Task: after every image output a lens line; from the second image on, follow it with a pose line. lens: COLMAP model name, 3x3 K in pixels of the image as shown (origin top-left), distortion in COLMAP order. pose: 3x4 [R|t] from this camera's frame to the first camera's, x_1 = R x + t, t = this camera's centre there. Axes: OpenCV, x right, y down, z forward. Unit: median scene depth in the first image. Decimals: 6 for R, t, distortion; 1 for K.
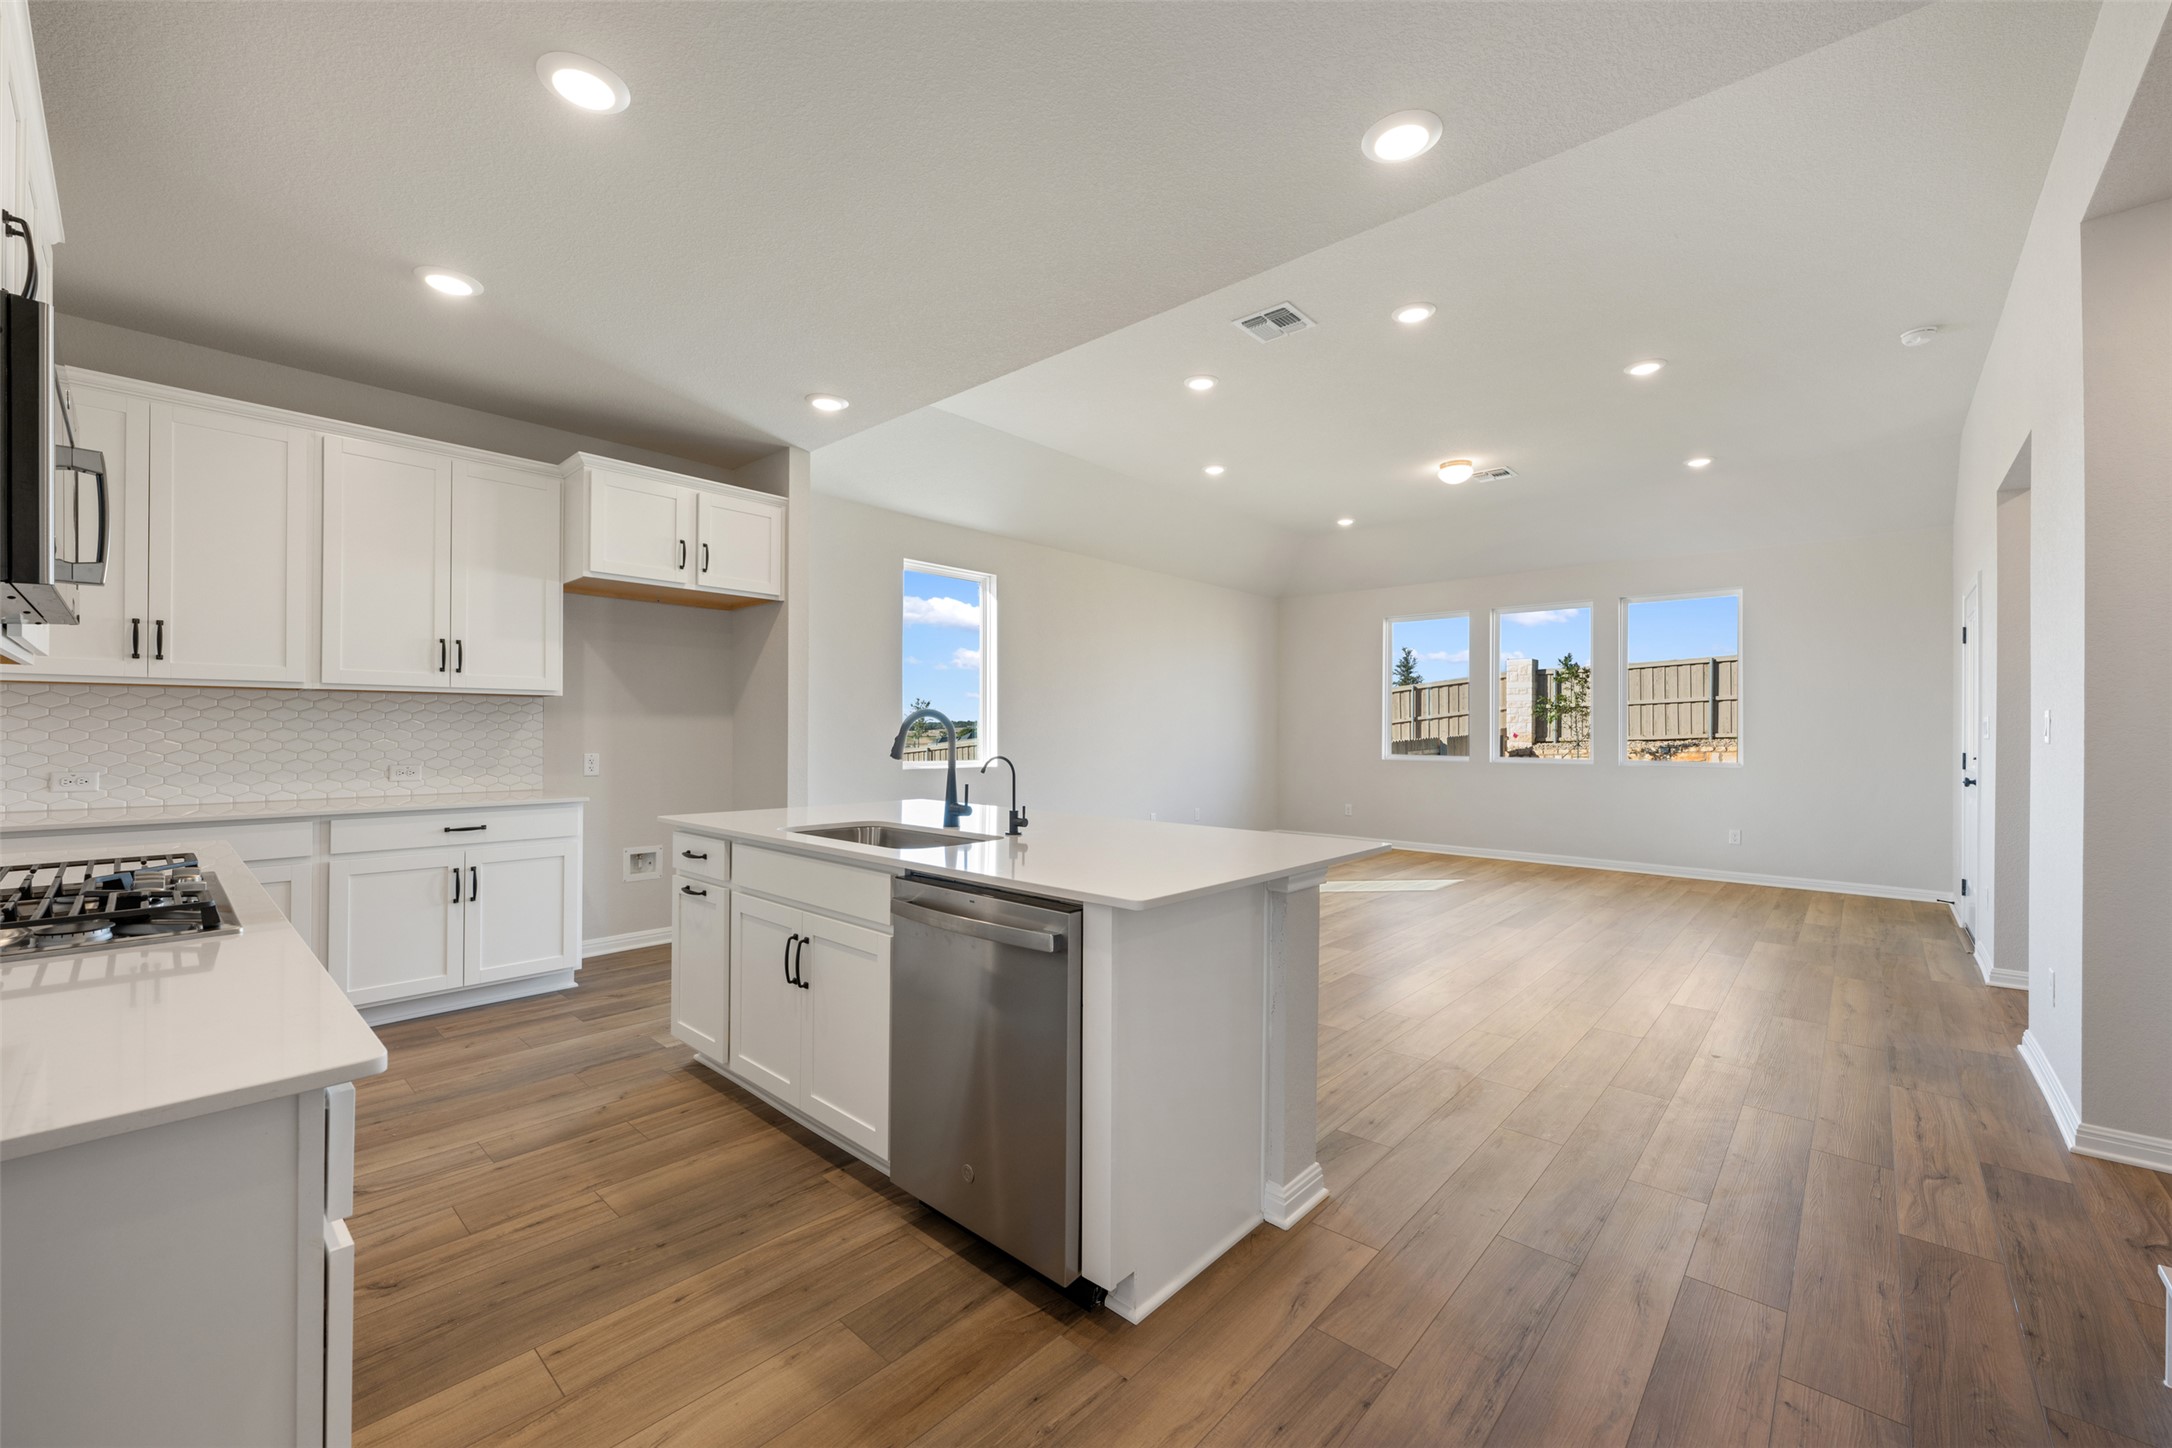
lens RADIAL K [[864.3, 0, 1079.5], [0, 864.3, 726.4], [0, 0, 1]] dist [-0.006821, 0.001789]
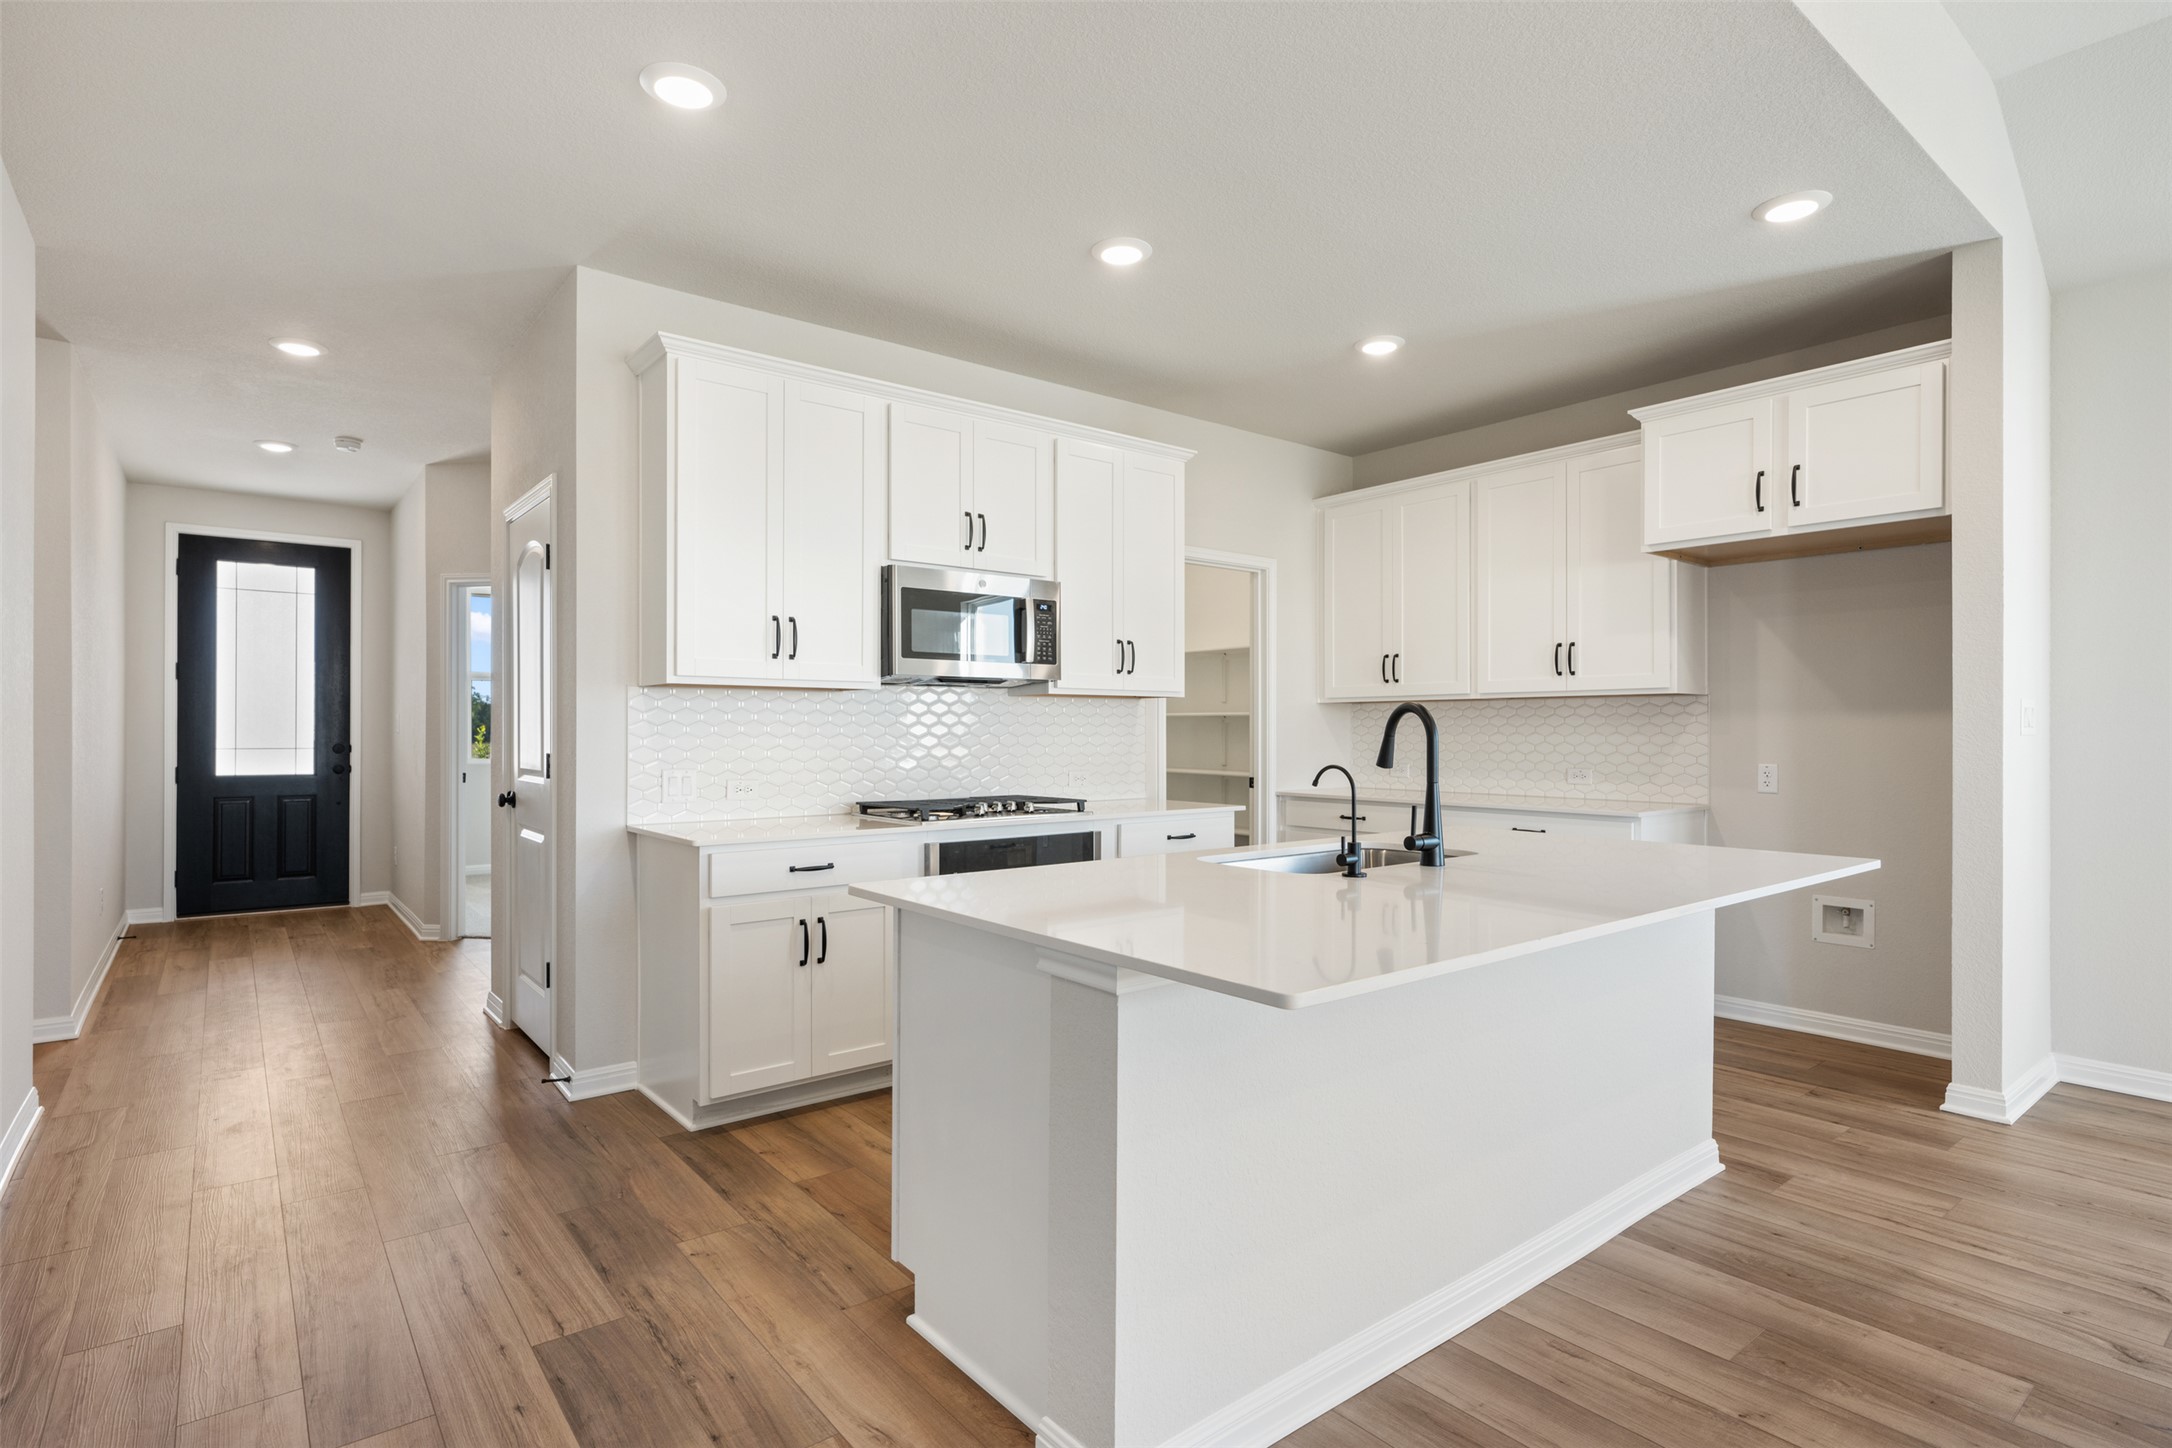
lens RADIAL K [[1078.8, 0, 1076.6], [0, 1078.8, 733.4], [0, 0, 1]] dist [-0.001436, -0.000748]
pose [[-0.162320, -0.003175, -0.986733, 0.463696], [0.002157, 0.999991, -0.003572, 0.005533], [0.986736, -0.002708, -0.162312, 0.510661]]
